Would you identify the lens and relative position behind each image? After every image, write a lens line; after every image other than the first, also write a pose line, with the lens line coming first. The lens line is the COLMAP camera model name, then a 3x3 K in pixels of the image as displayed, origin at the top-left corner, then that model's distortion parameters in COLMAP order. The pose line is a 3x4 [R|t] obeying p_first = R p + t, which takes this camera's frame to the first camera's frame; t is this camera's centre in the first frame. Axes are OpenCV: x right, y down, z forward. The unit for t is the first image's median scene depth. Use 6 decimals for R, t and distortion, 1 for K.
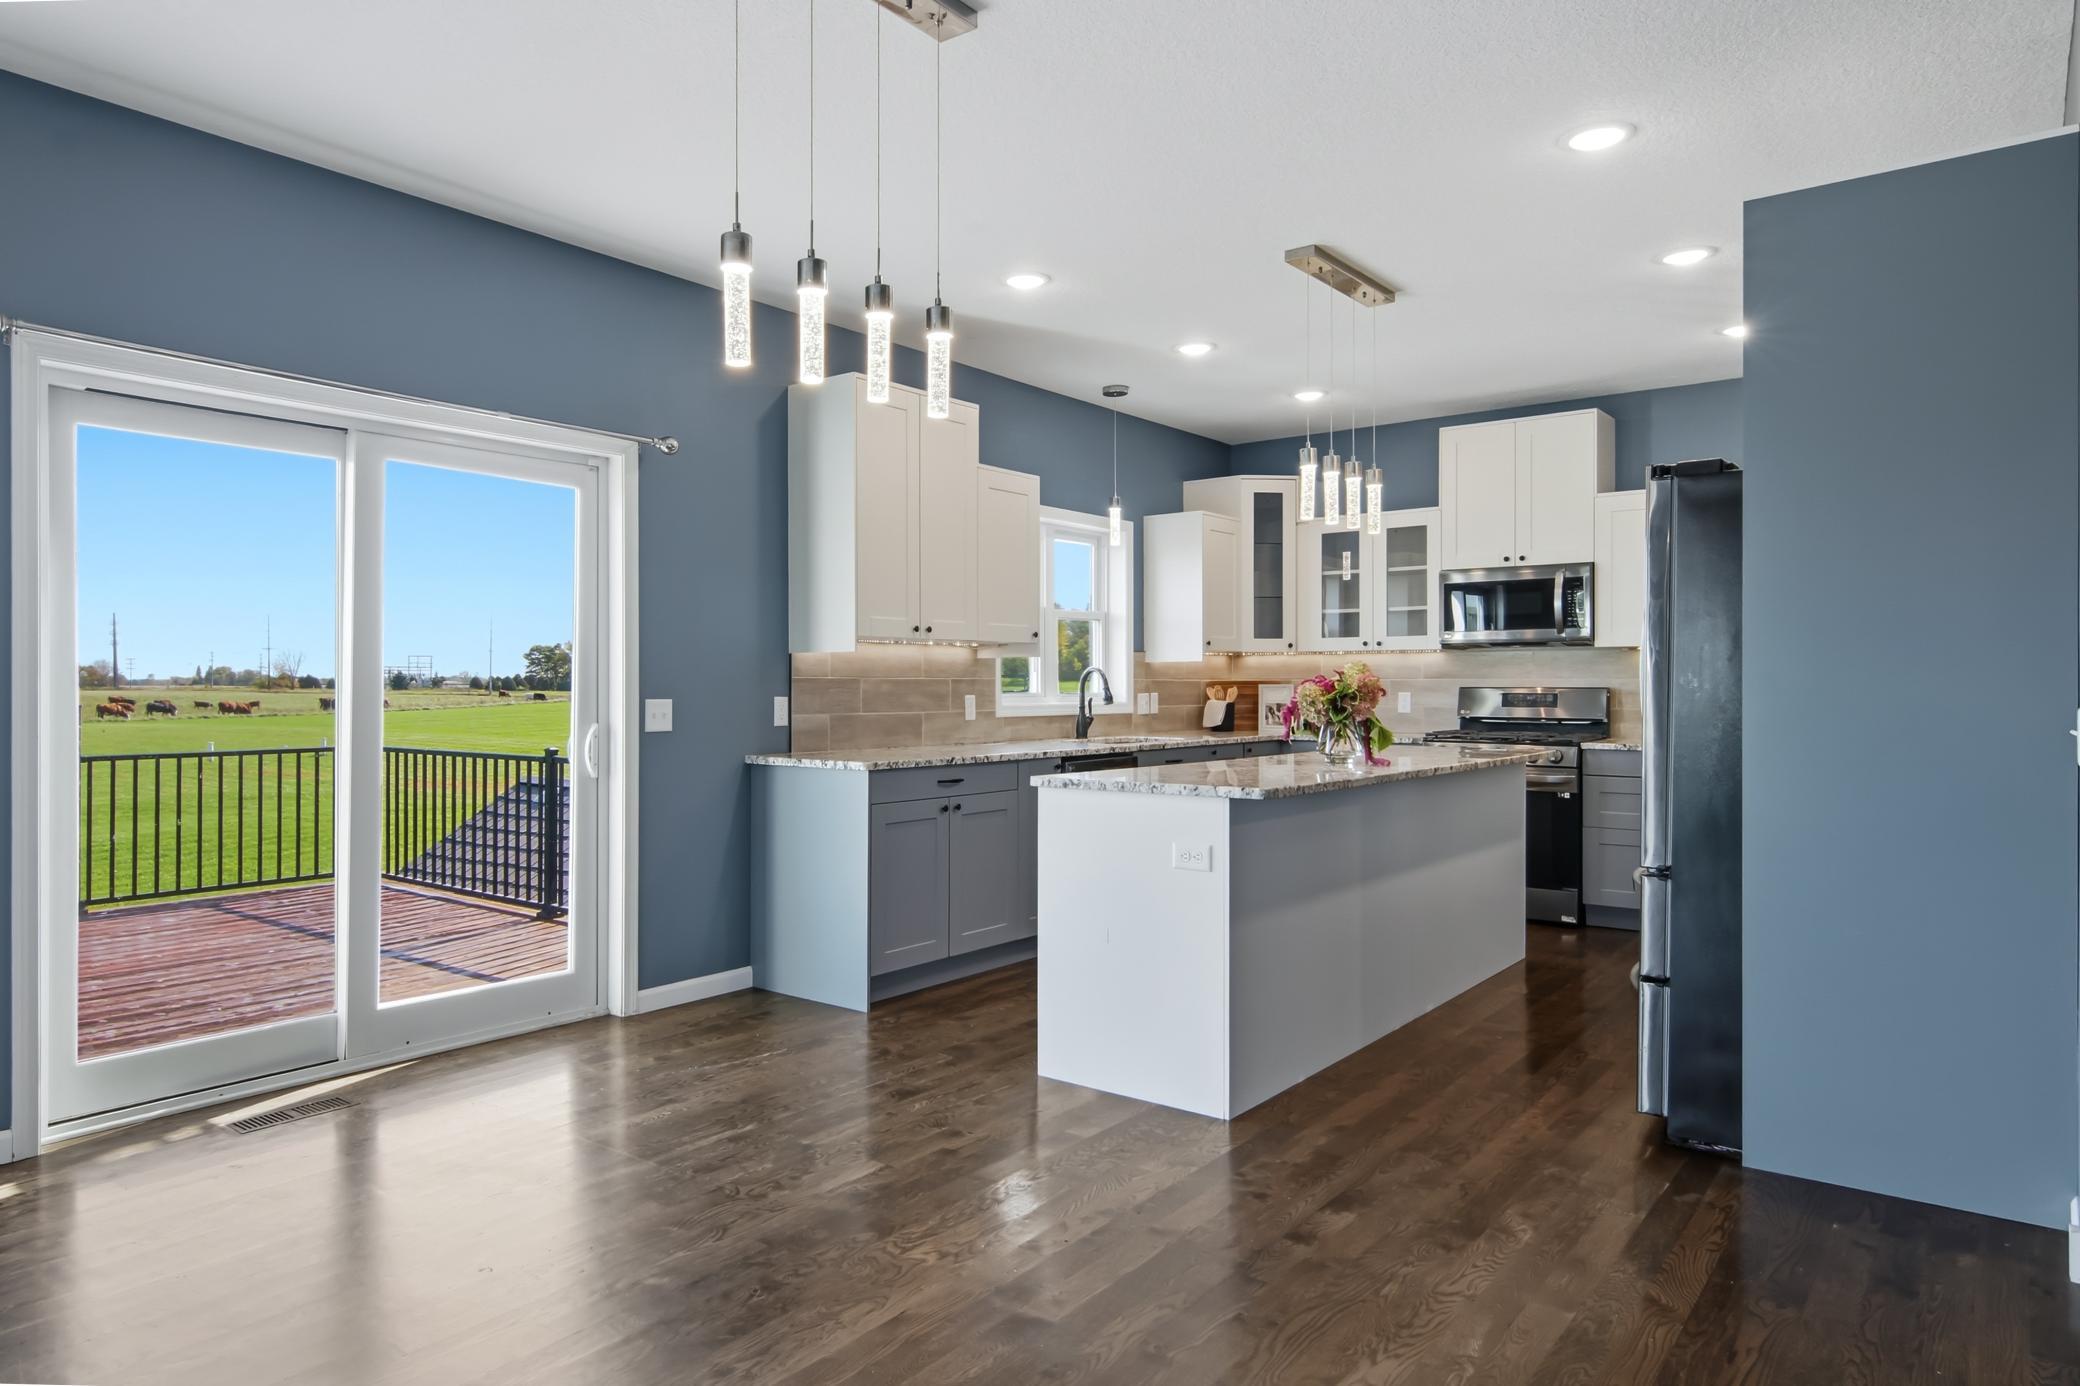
lens RADIAL K [[1279.5, 0, 973.8], [0, 1279.5, 685.5], [0, 0, 1]] dist [0.004964, -0.000312]
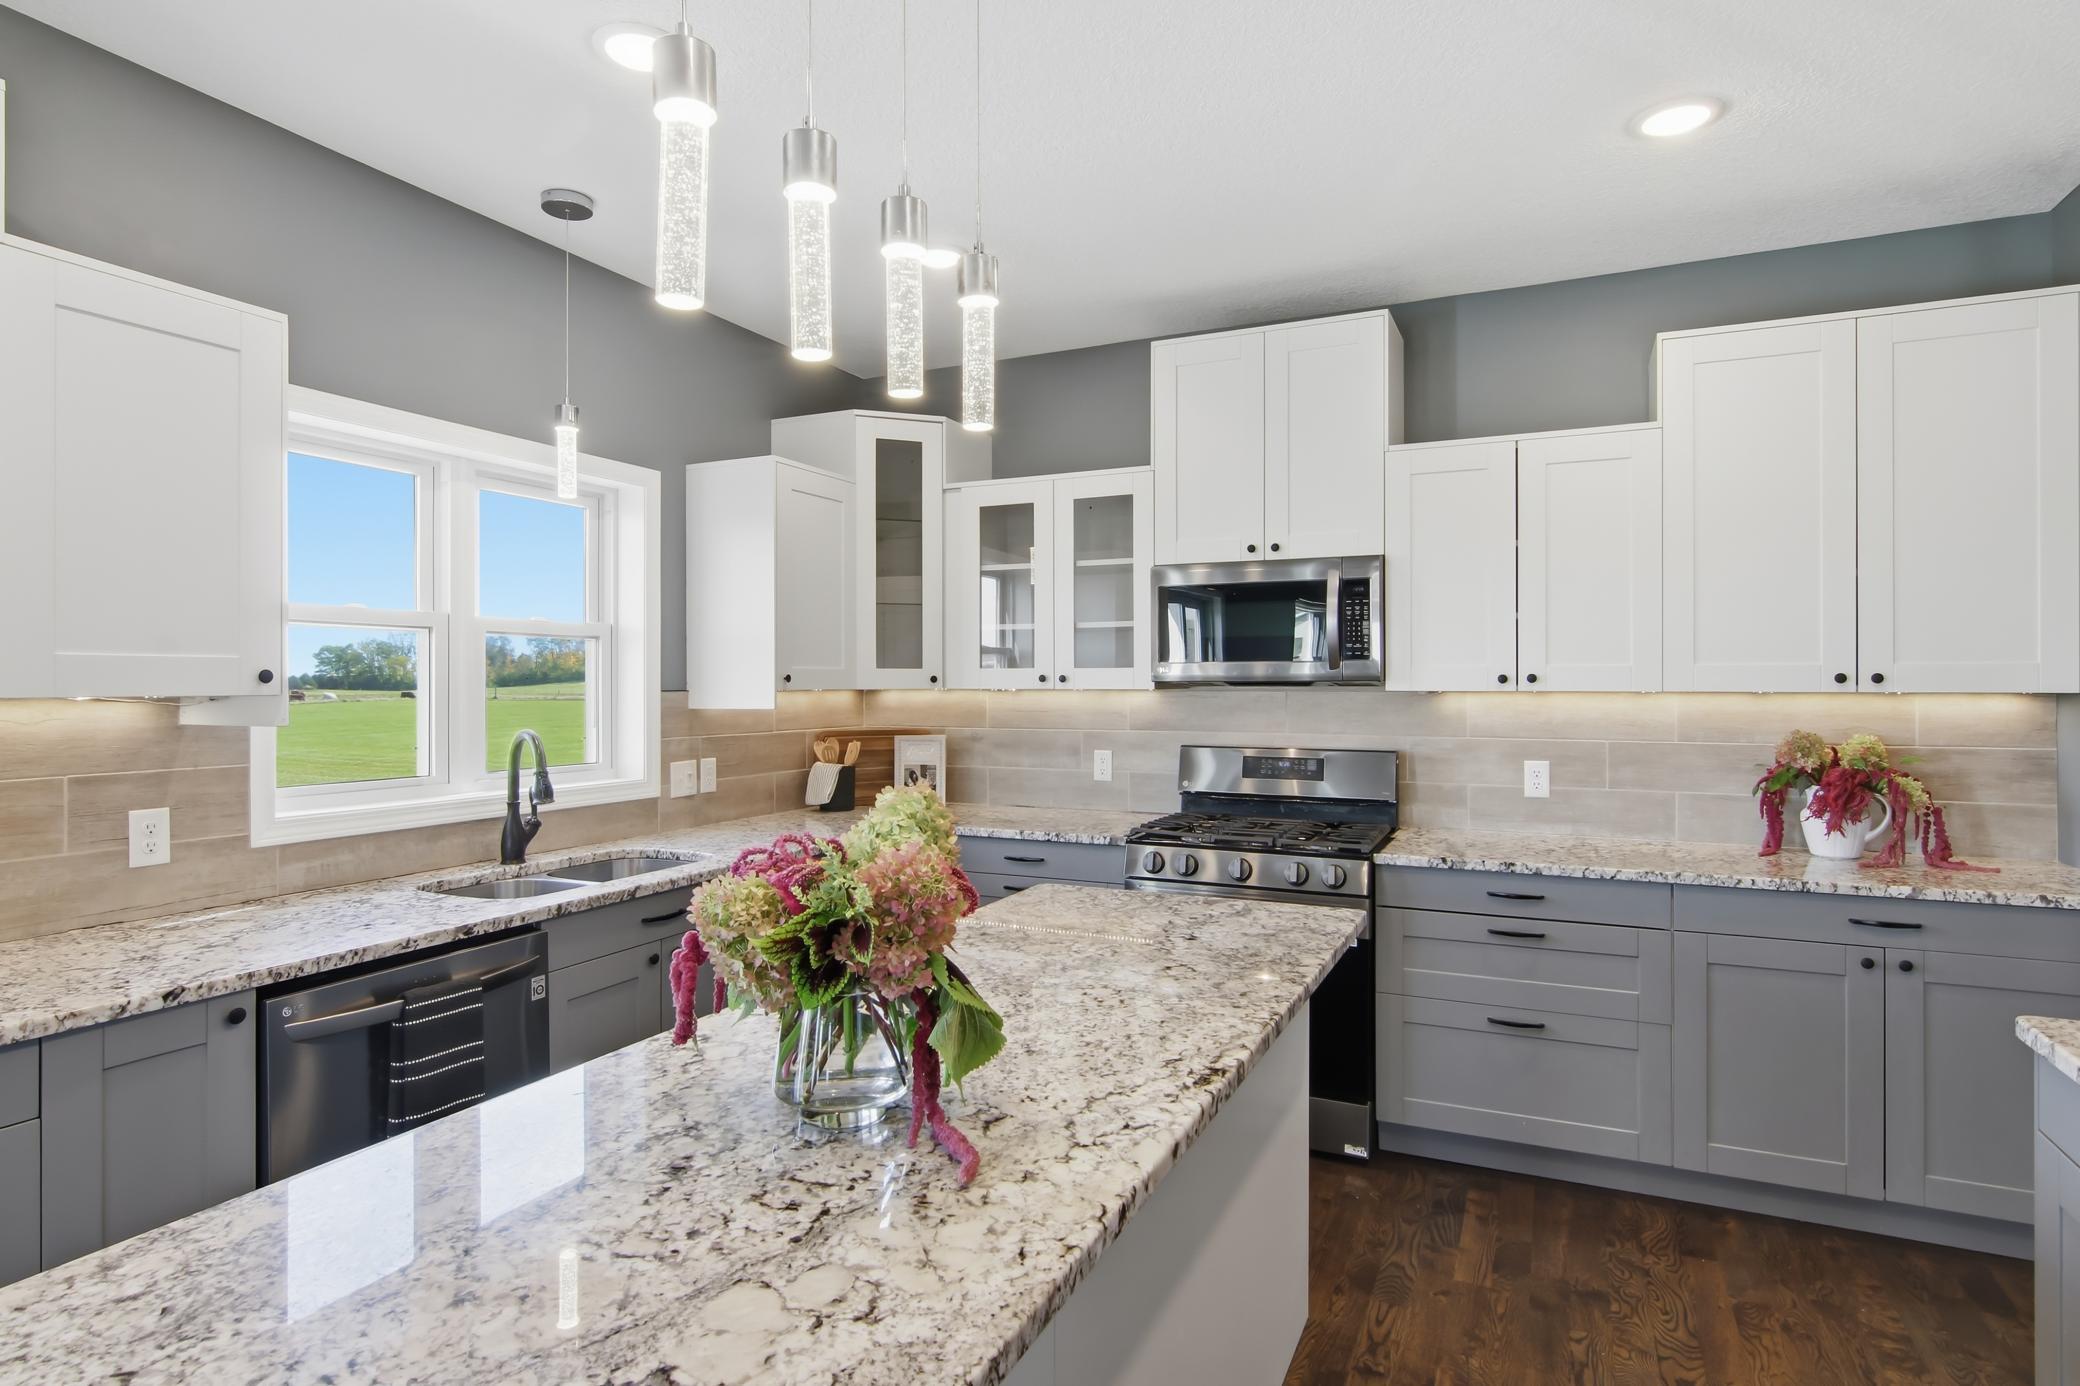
lens RADIAL K [[1078.9, 0, 1039.4], [0, 1078.9, 677.0], [0, 0, 1]] dist [0.012997, -0.001369]
pose [[0.971311, 0.000993, 0.237812, 0.180091], [0.000270, 0.999986, -0.005275, -0.031373], [-0.237814, 0.005188, 0.971297, 0.487100]]
